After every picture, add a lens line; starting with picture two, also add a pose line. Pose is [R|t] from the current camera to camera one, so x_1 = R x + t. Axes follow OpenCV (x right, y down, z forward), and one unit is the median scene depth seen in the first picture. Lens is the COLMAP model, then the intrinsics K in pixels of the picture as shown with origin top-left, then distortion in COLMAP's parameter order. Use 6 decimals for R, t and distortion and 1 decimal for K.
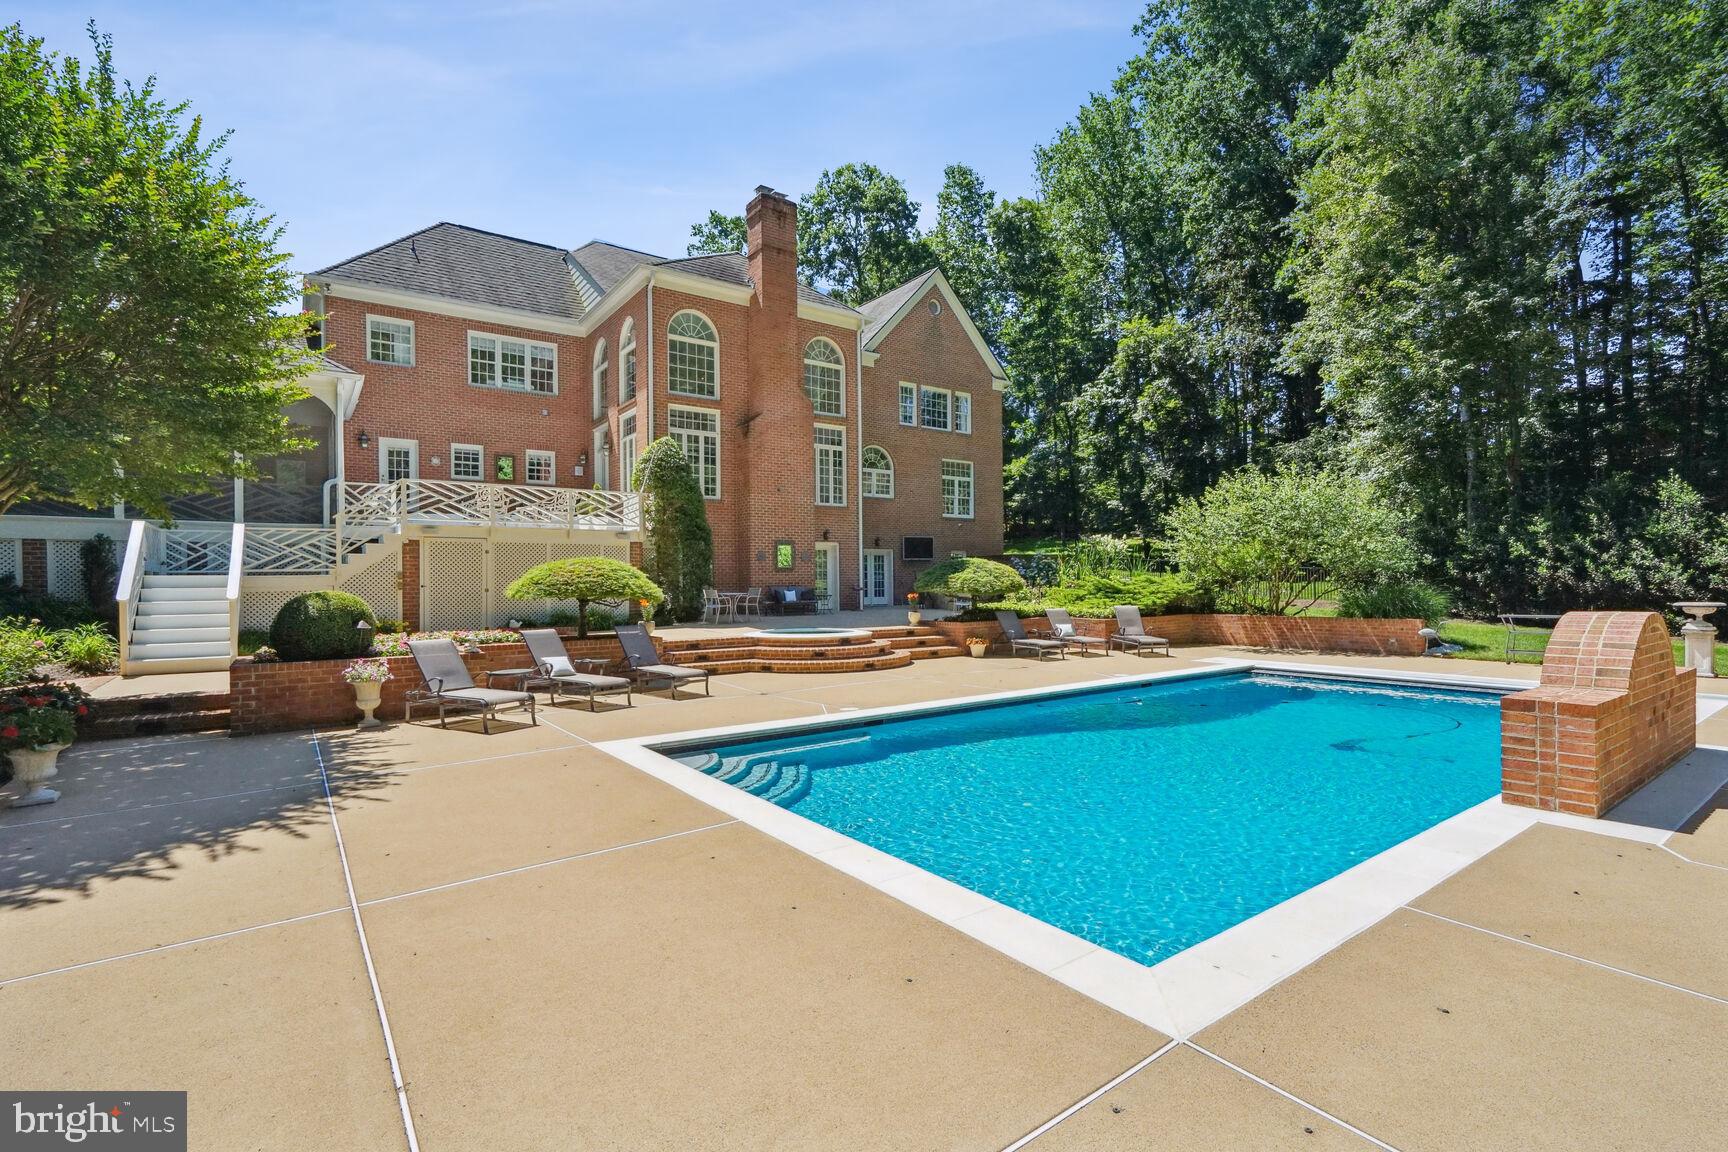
lens RADIAL K [[804.7, 0, 864.0], [0, 804.7, 576.0], [0, 0, 1]] dist [0.000331, 0.000082]
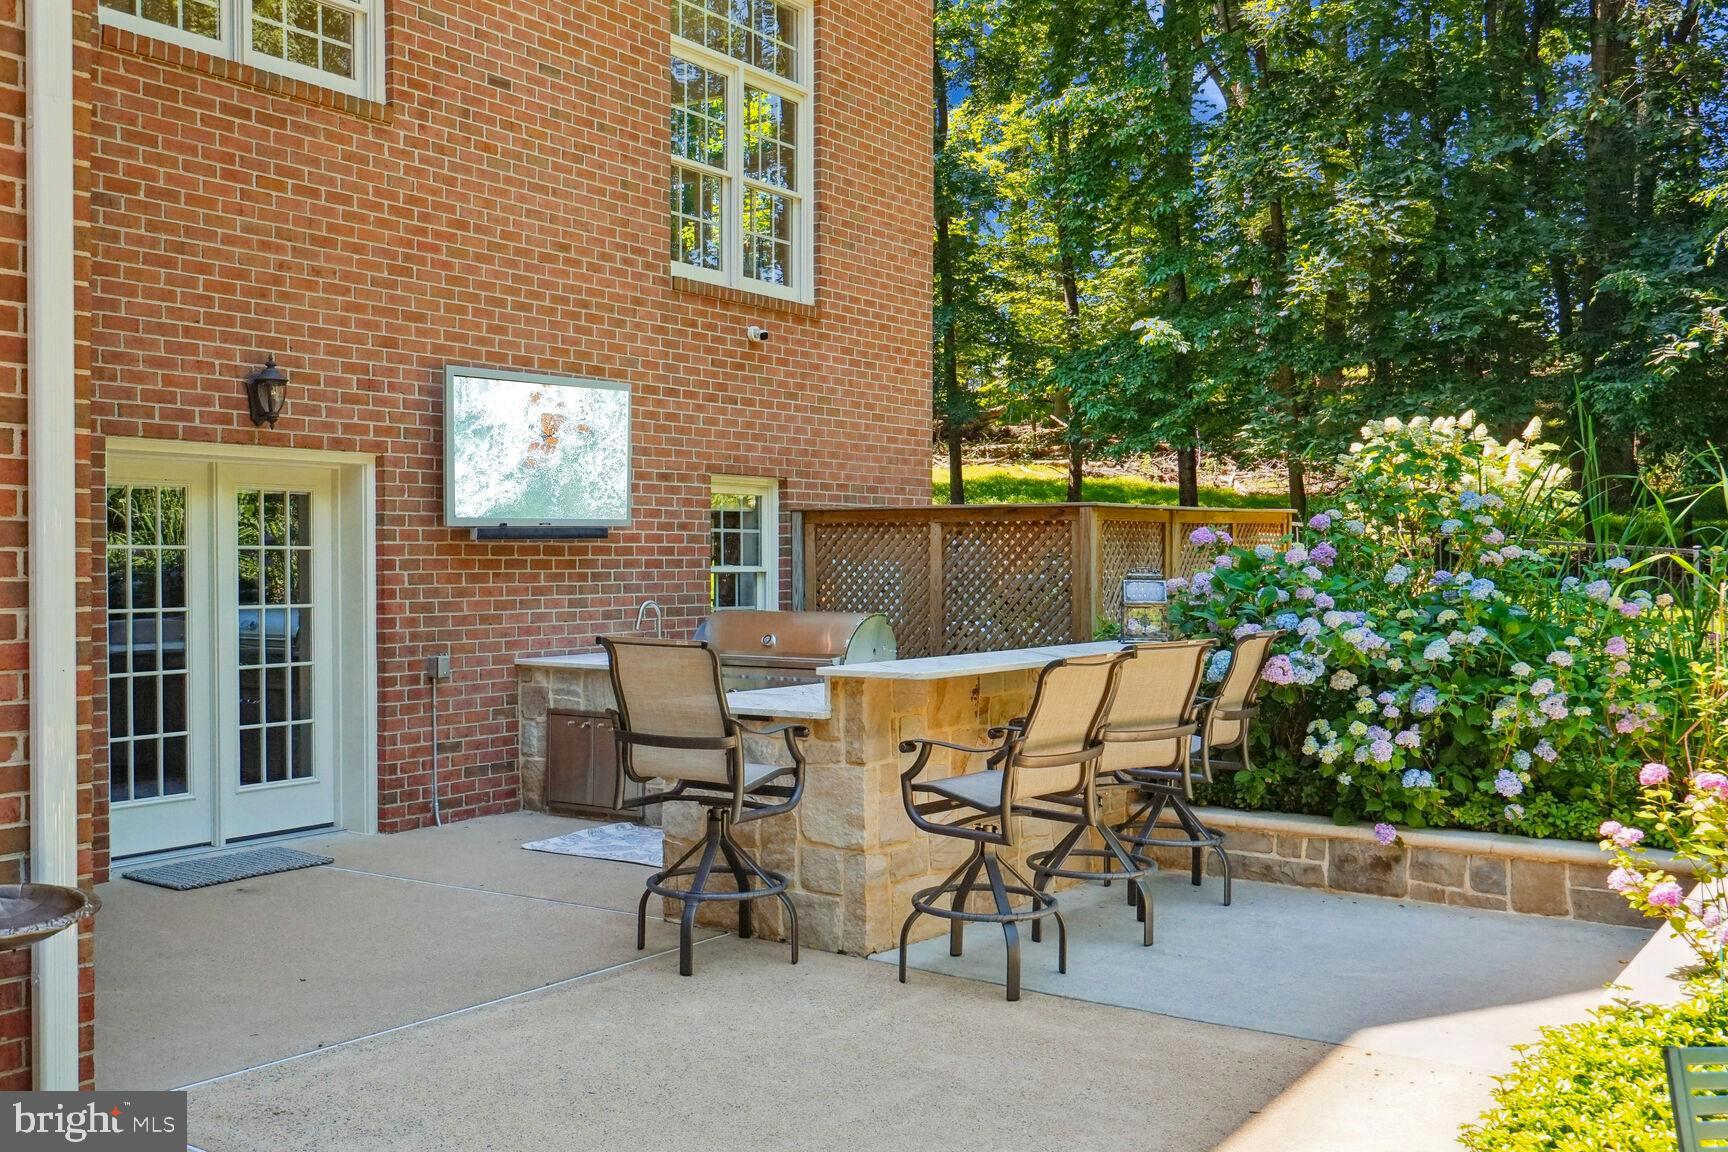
lens RADIAL K [[1733.0, 0, 864.0], [0, 1733.0, 576.0], [0, 0, 1]] dist [0.005282, 0.001833]
pose [[0.941262, 0.006760, 0.337610, 0.015924], [-0.013471, 0.999755, 0.017541, -0.020184], [-0.337409, -0.021058, 0.941123, 0.797628]]
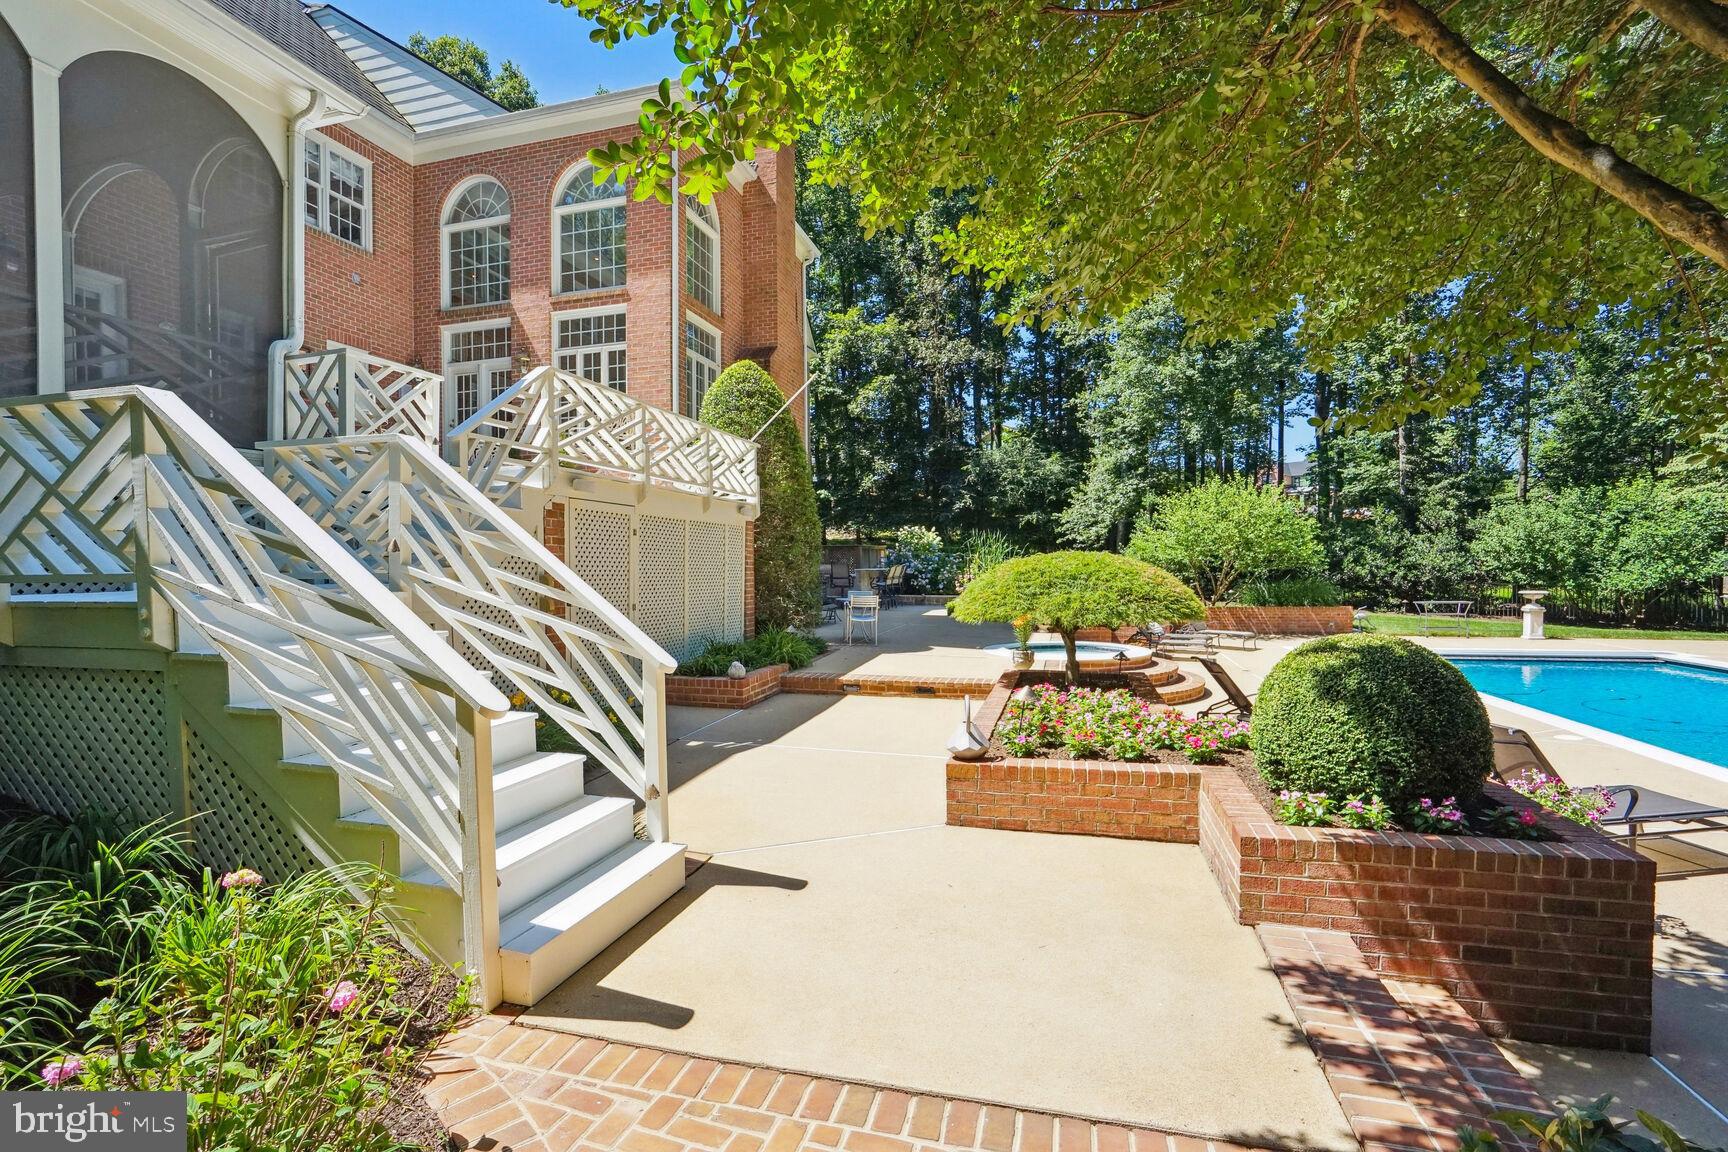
lens RADIAL K [[804.7, 0, 864.0], [0, 804.7, 576.0], [0, 0, 1]] dist [0.000331, 0.000082]
pose [[0.784795, -0.003189, 0.619747, -0.461991], [-0.007028, 0.999877, 0.014045, -0.004633], [-0.619716, -0.015378, 0.784676, 0.329127]]
